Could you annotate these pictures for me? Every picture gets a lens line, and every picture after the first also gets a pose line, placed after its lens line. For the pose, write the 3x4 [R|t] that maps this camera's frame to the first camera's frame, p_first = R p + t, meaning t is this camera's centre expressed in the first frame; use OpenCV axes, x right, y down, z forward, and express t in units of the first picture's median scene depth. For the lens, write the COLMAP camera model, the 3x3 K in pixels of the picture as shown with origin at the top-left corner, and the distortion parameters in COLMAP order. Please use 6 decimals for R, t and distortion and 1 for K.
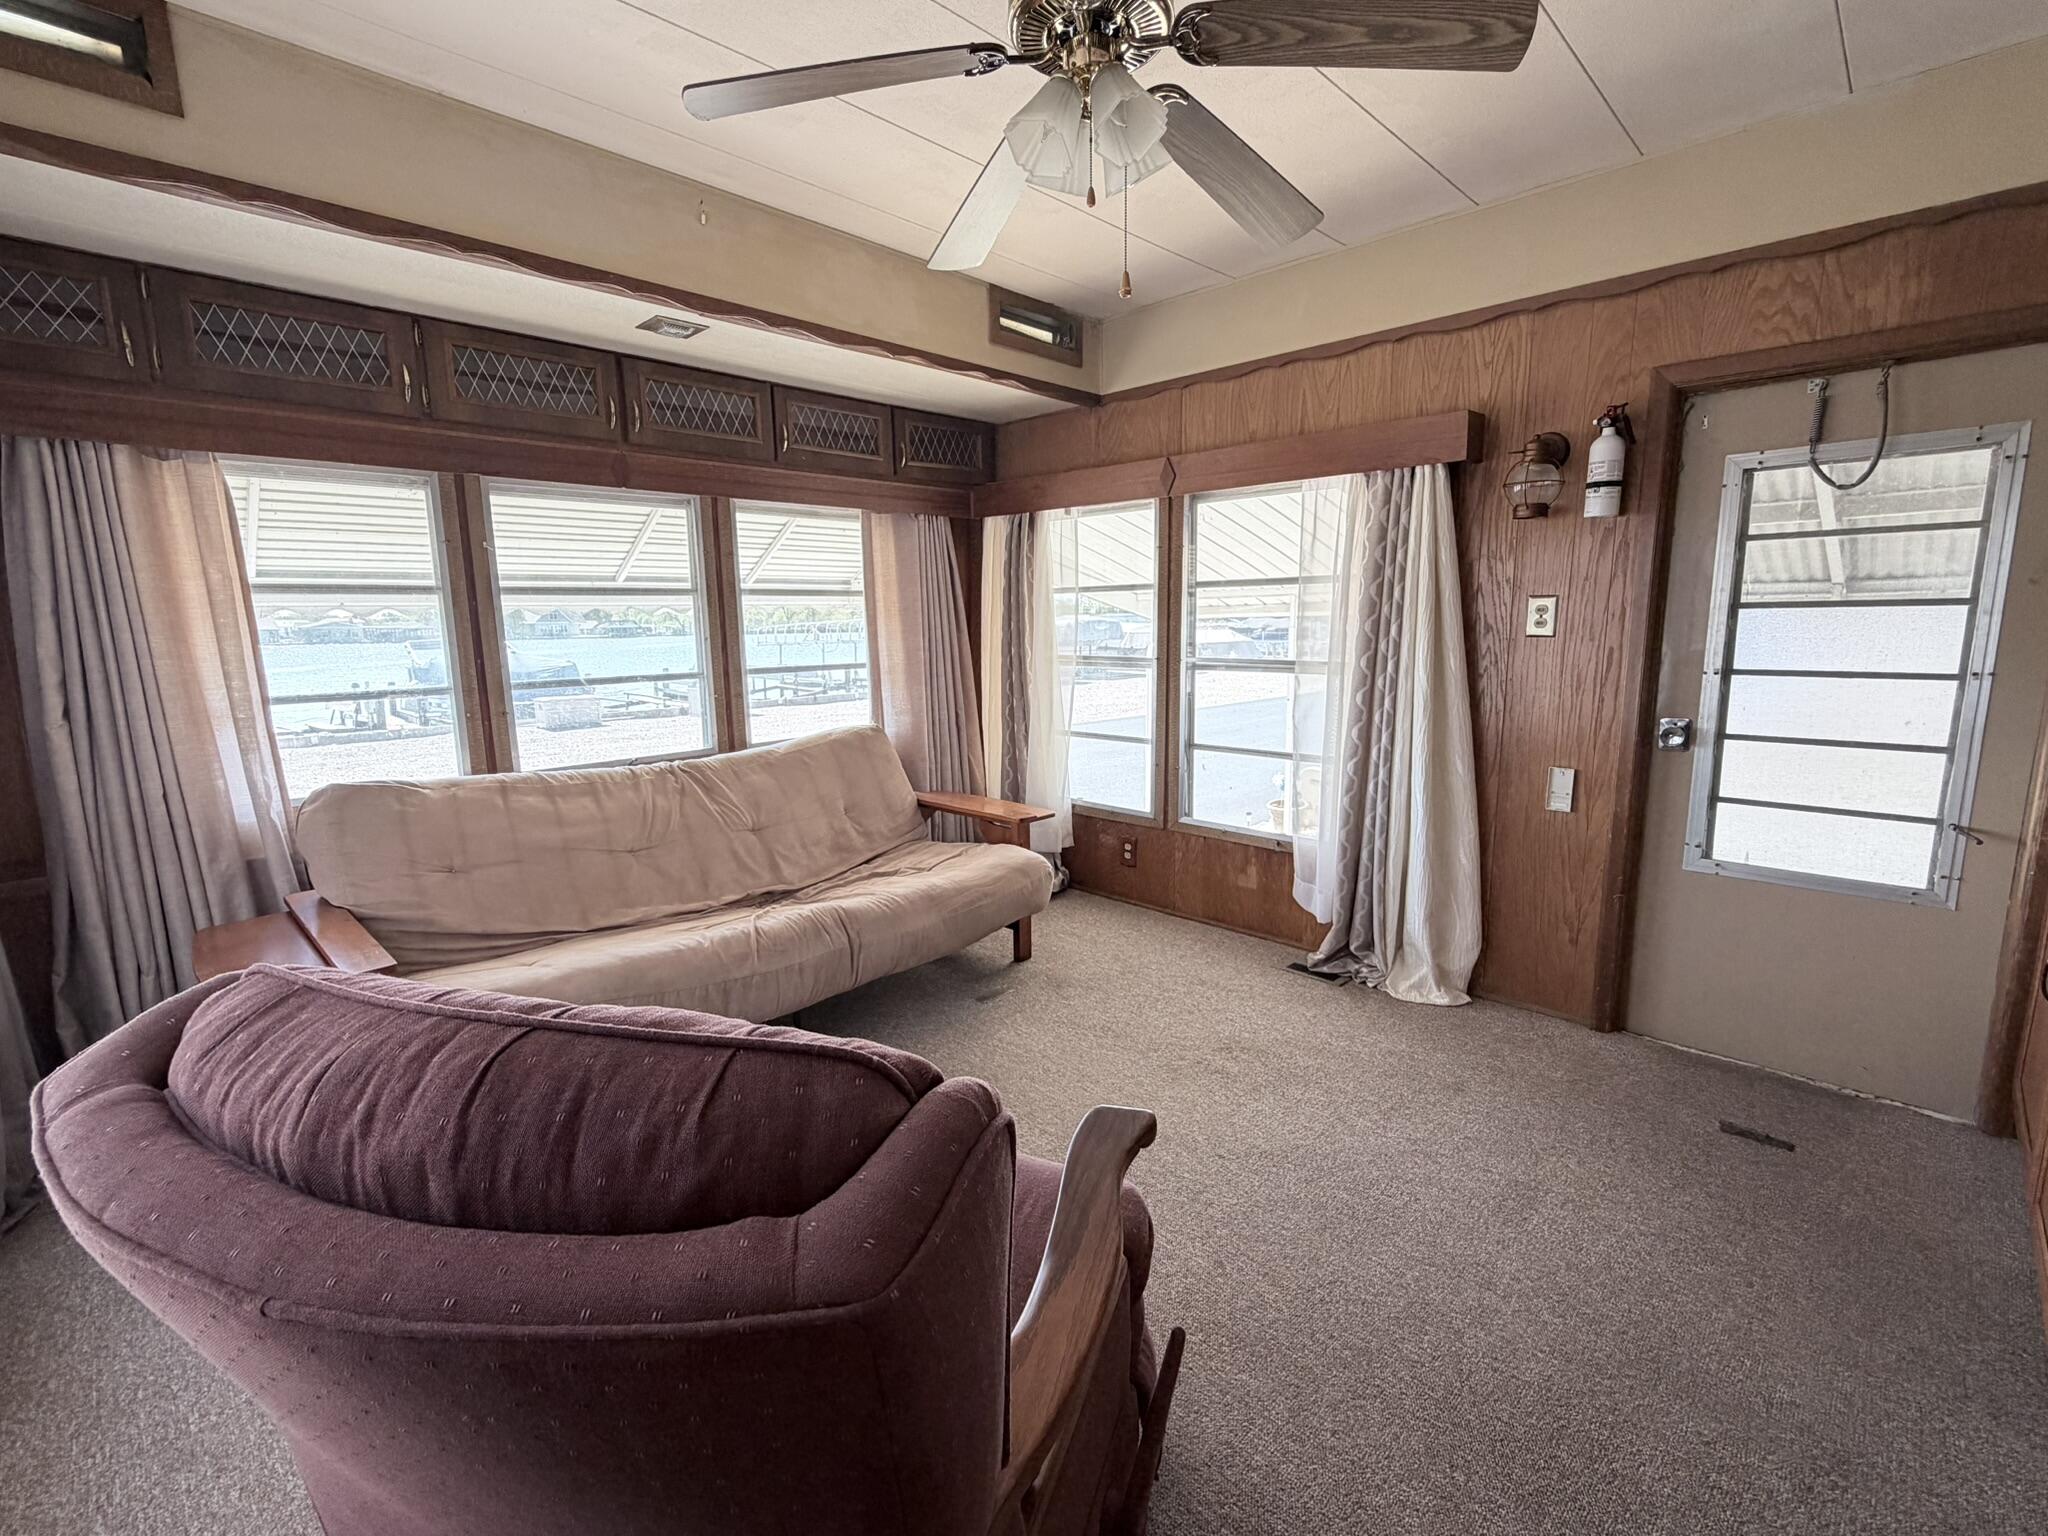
lens RADIAL K [[913.3, 0, 1026.1], [0, 913.3, 777.4], [0, 0, 1]] dist [-0.003037, -0.000111]
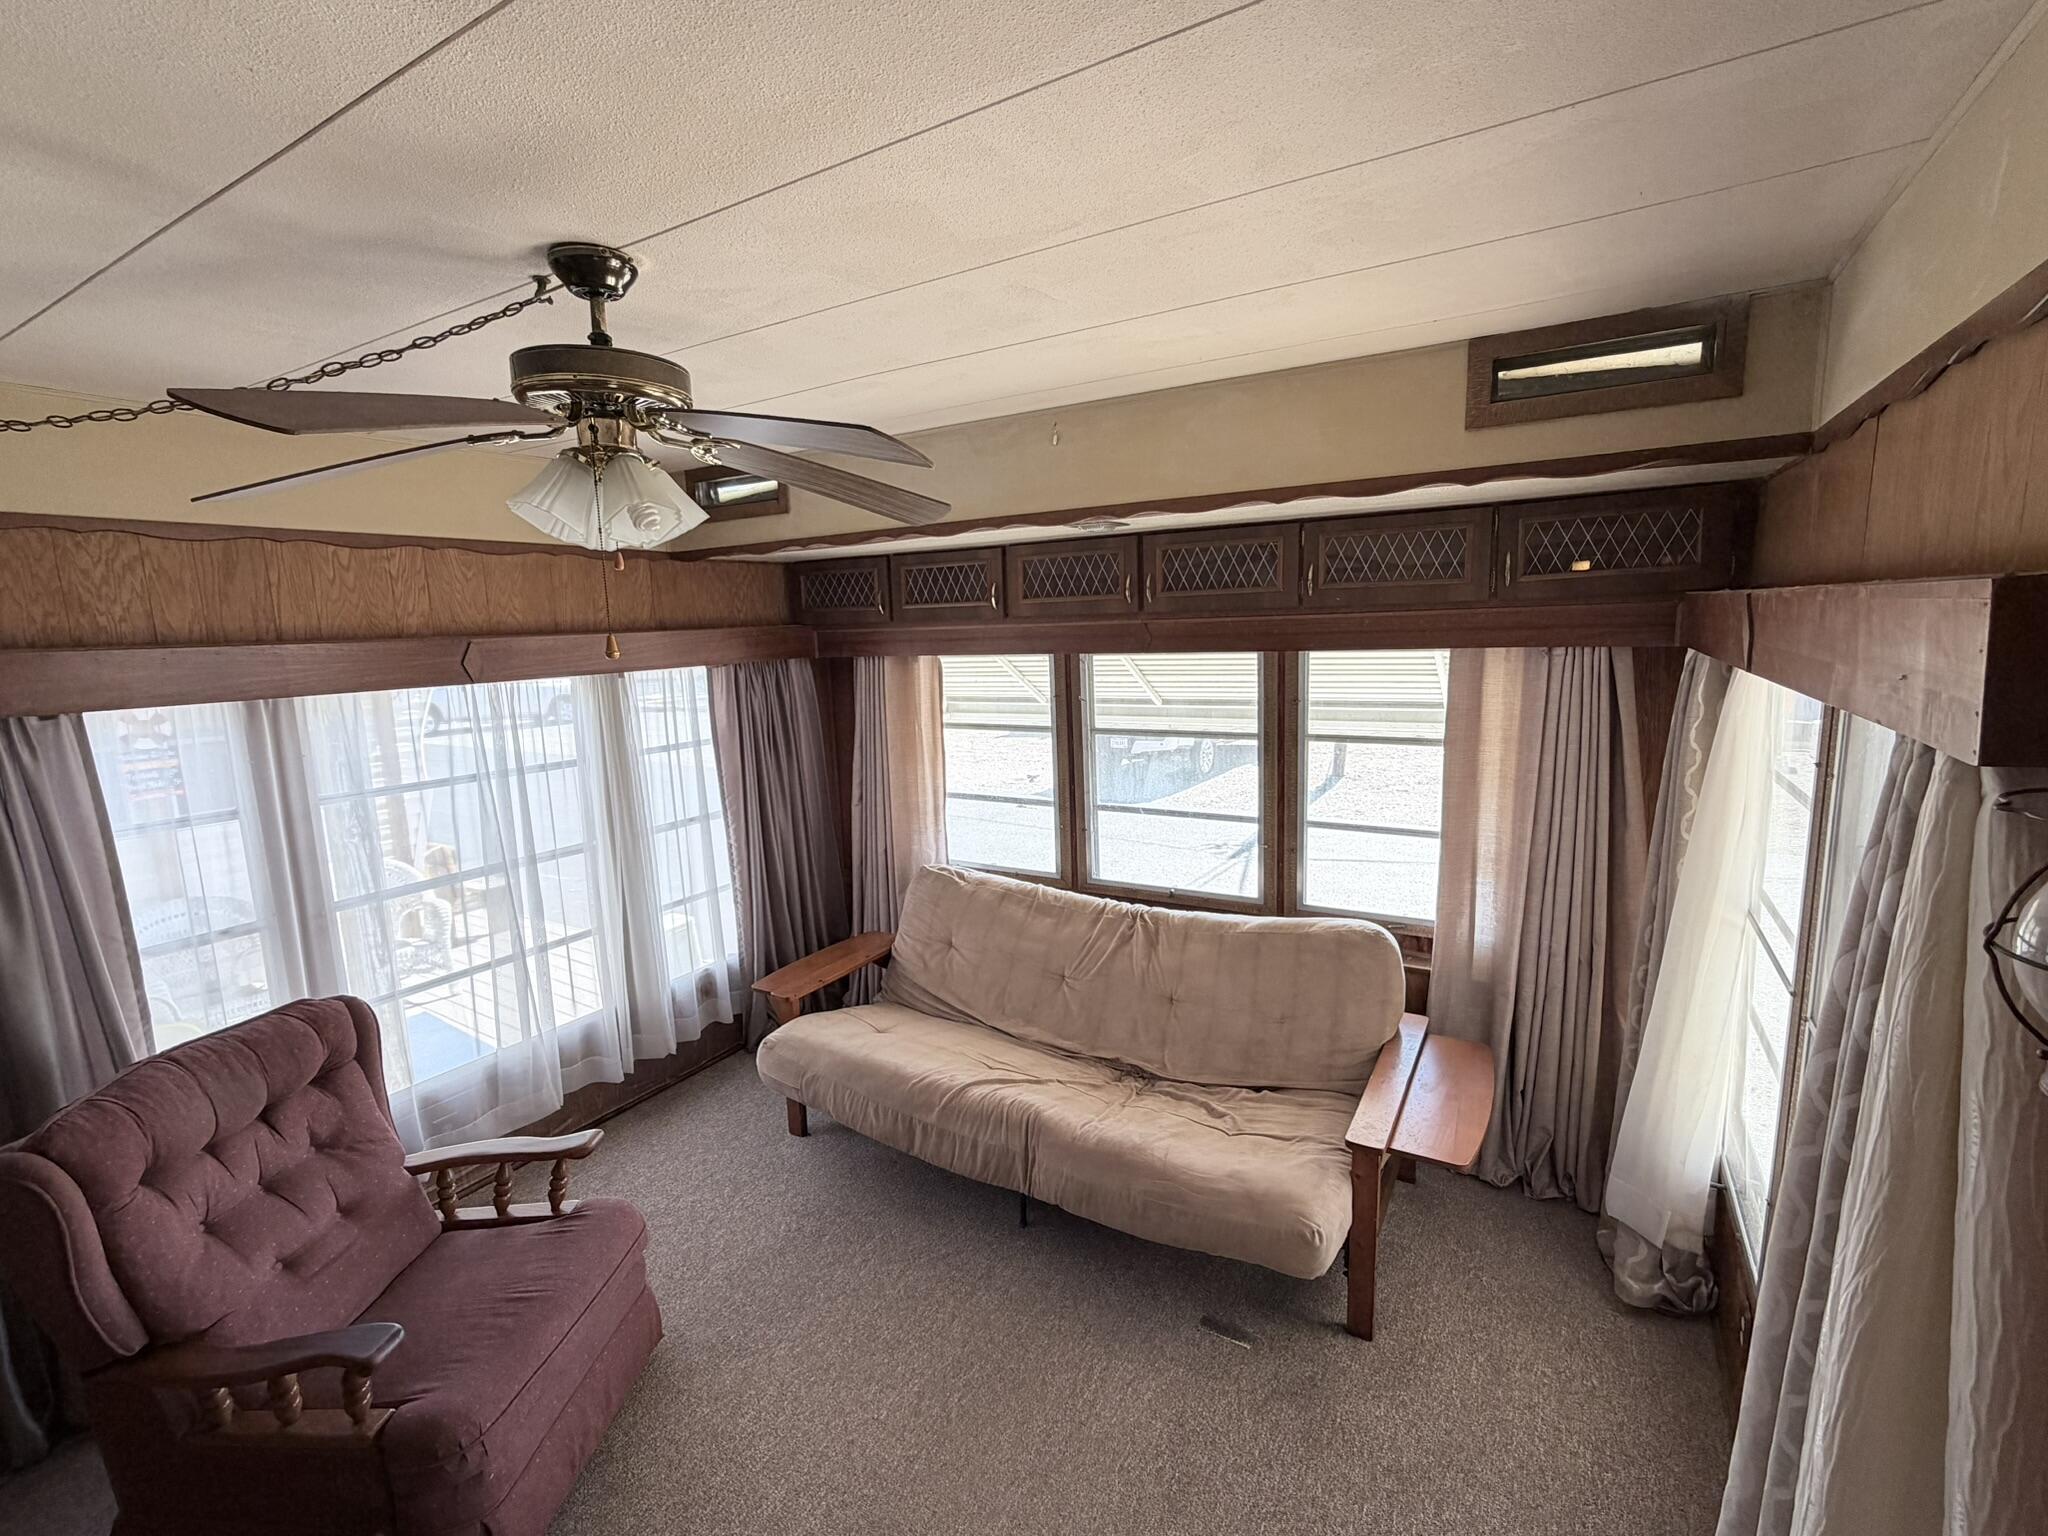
lens RADIAL K [[913.3, 0, 1025.6], [0, 913.3, 772.3], [0, 0, 1]] dist [-0.003037, -0.000111]
pose [[0.232552, 0.170465, -0.957529, 0.560023], [-0.137272, 0.980418, 0.141201, -0.297251], [0.962848, 0.098605, 0.251398, 0.578711]]
